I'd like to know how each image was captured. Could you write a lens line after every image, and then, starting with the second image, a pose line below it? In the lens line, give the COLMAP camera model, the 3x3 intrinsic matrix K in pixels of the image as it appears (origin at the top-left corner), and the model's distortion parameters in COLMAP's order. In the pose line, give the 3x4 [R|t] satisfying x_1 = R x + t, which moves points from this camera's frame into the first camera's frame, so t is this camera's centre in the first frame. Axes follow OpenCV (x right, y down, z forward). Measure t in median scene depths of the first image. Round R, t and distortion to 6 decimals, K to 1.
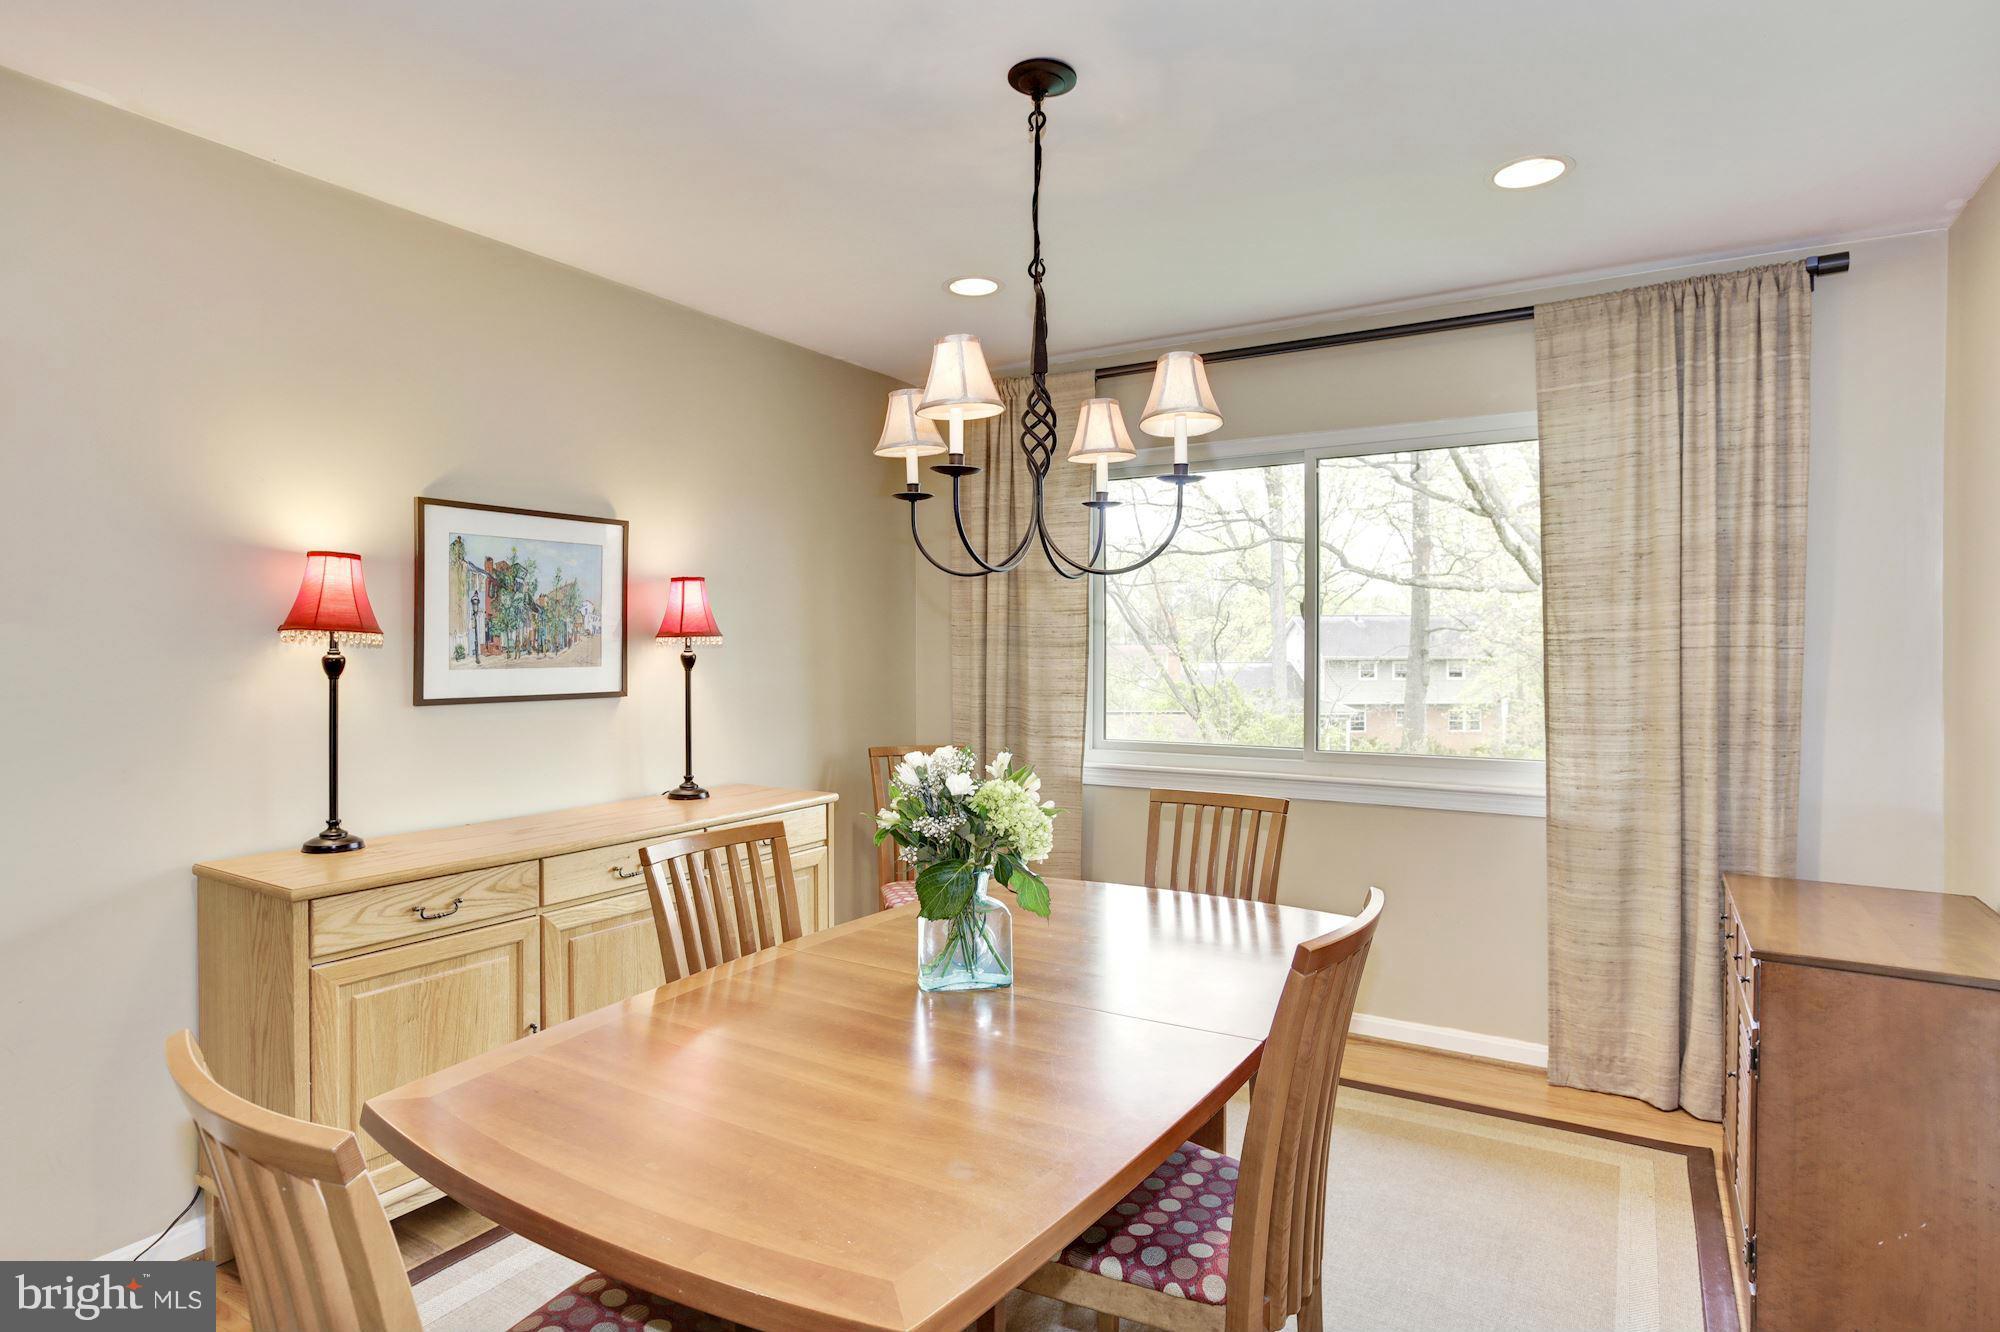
lens RADIAL K [[1060.7, 0, 995.4], [0, 1060.7, 662.7], [0, 0, 1]] dist [-0.031079, 0.013982]
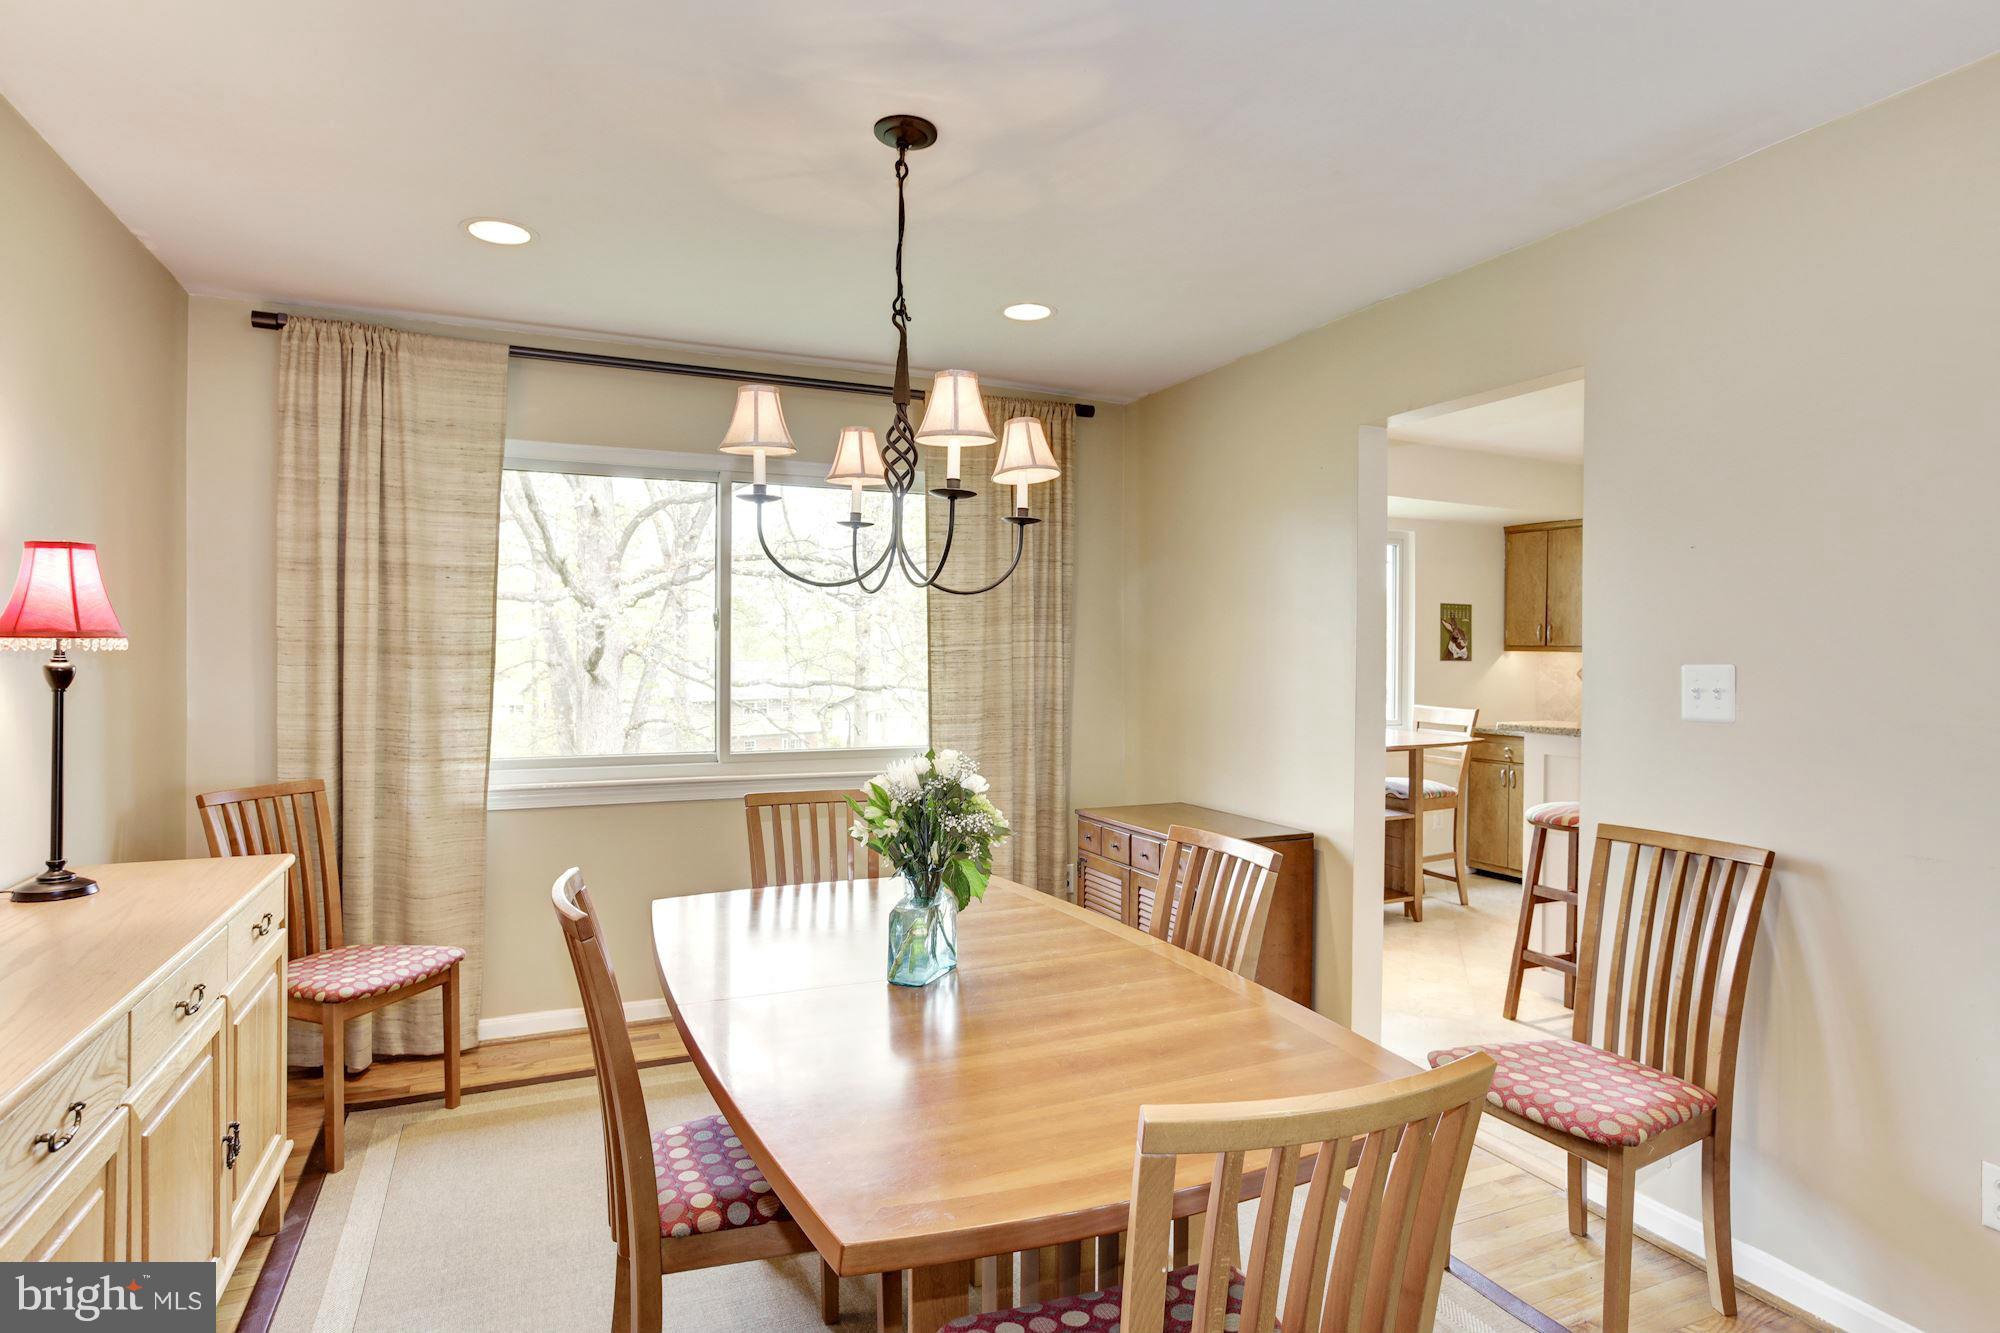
lens RADIAL K [[1060.7, 0, 1003.5], [0, 1060.7, 662.6], [0, 0, 1]] dist [-0.031079, 0.013982]
pose [[0.557232, -0.002665, 0.830353, -0.543151], [0.008812, 0.999958, -0.002704, -0.003576], [-0.830310, 0.008824, 0.557231, 0.213027]]
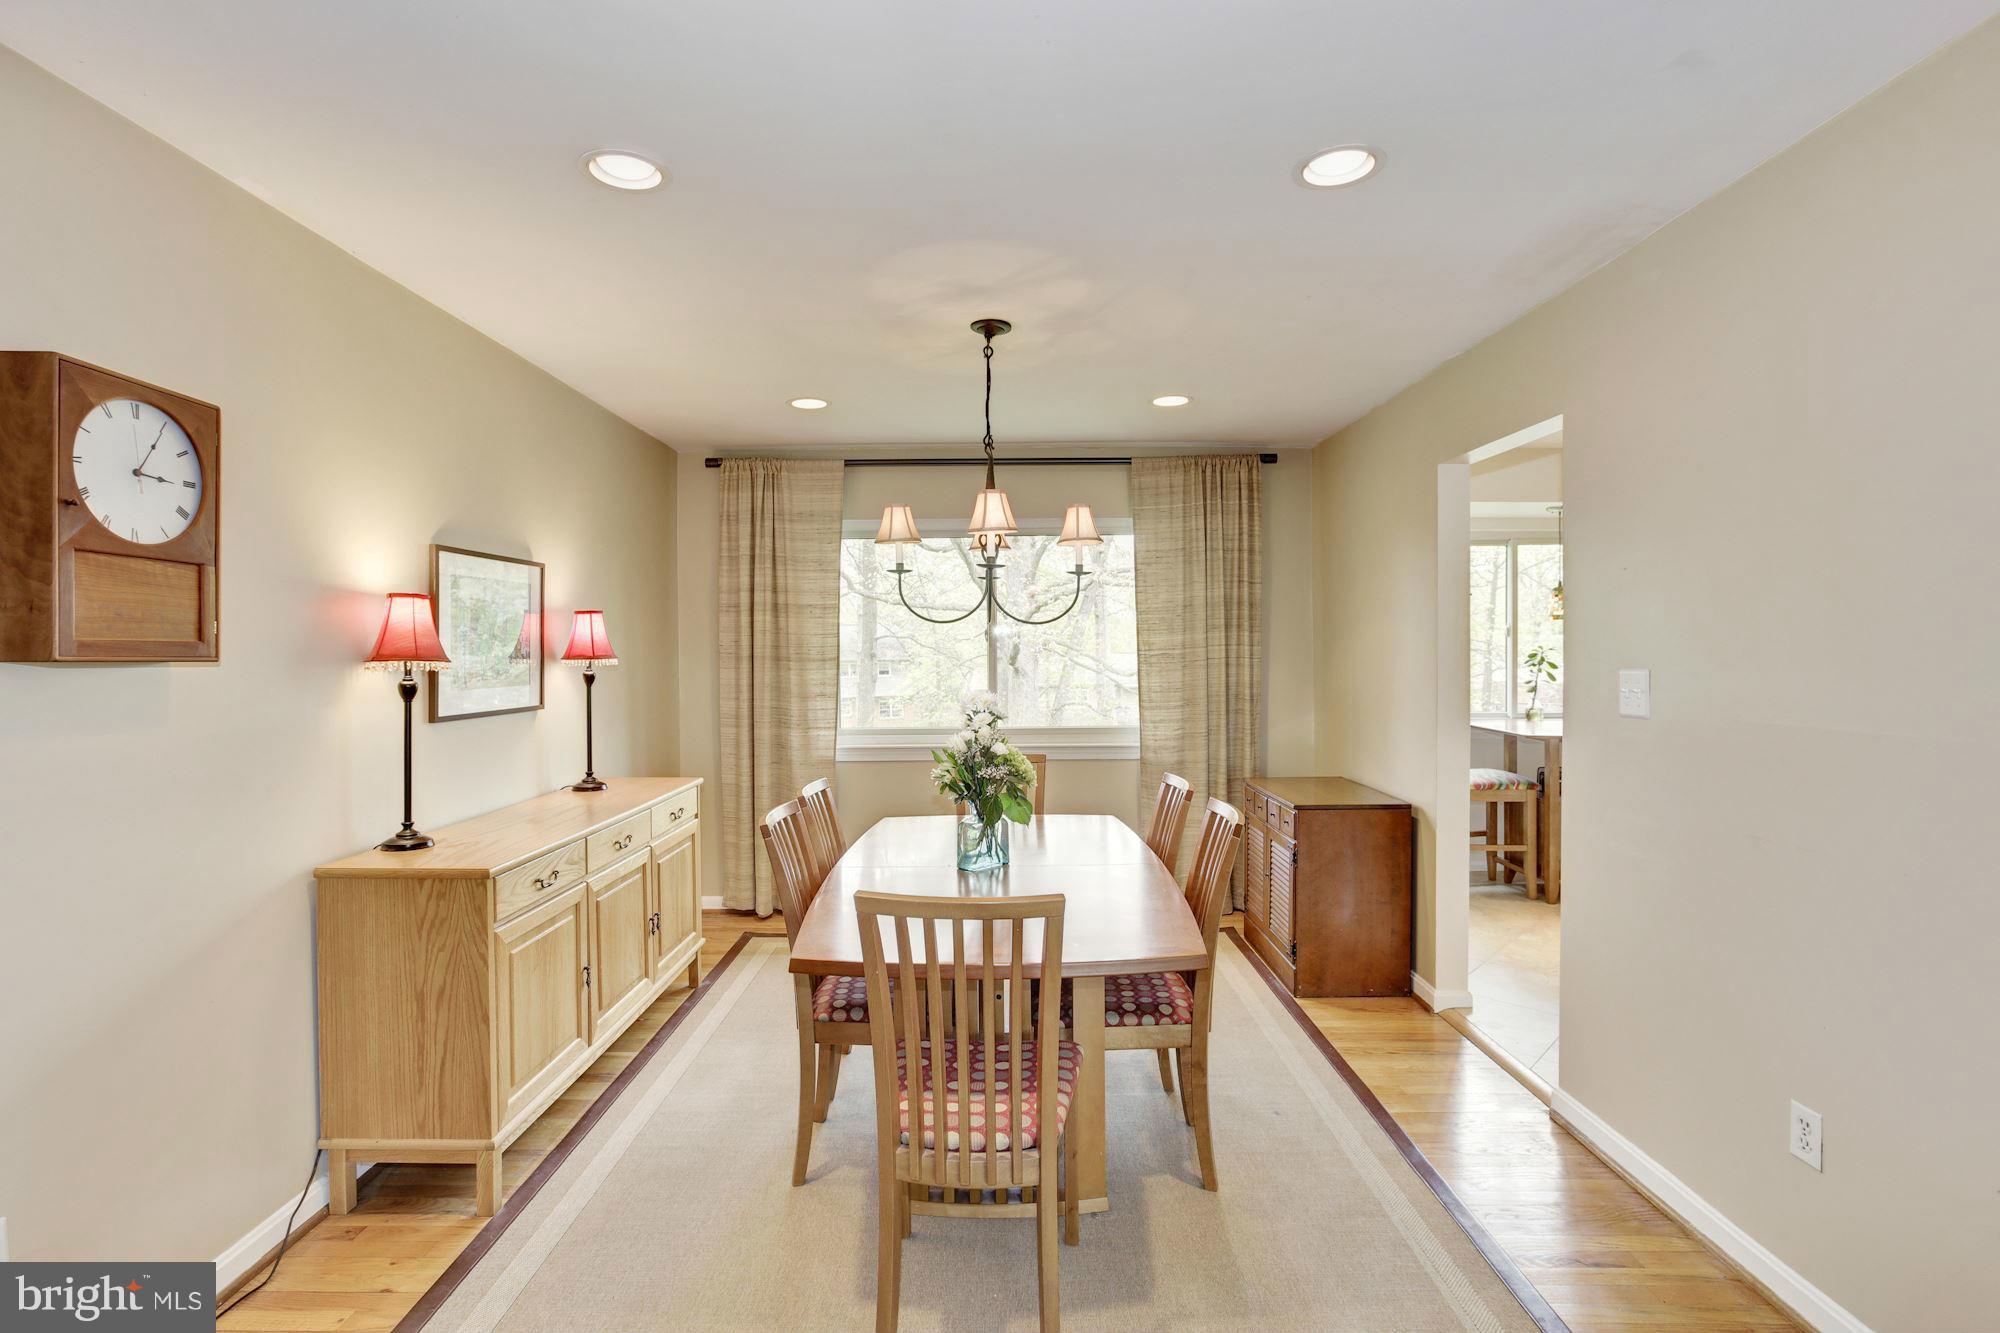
lens RADIAL K [[937.4, 0, 995.7], [0, 937.4, 662.6], [0, 0, 1]] dist [-0.051978, 0.000629]
pose [[0.851829, -0.014792, 0.523611, -0.499113], [0.016126, 0.999868, 0.002011, -0.016199], [-0.523572, 0.006731, 0.851955, -0.180286]]
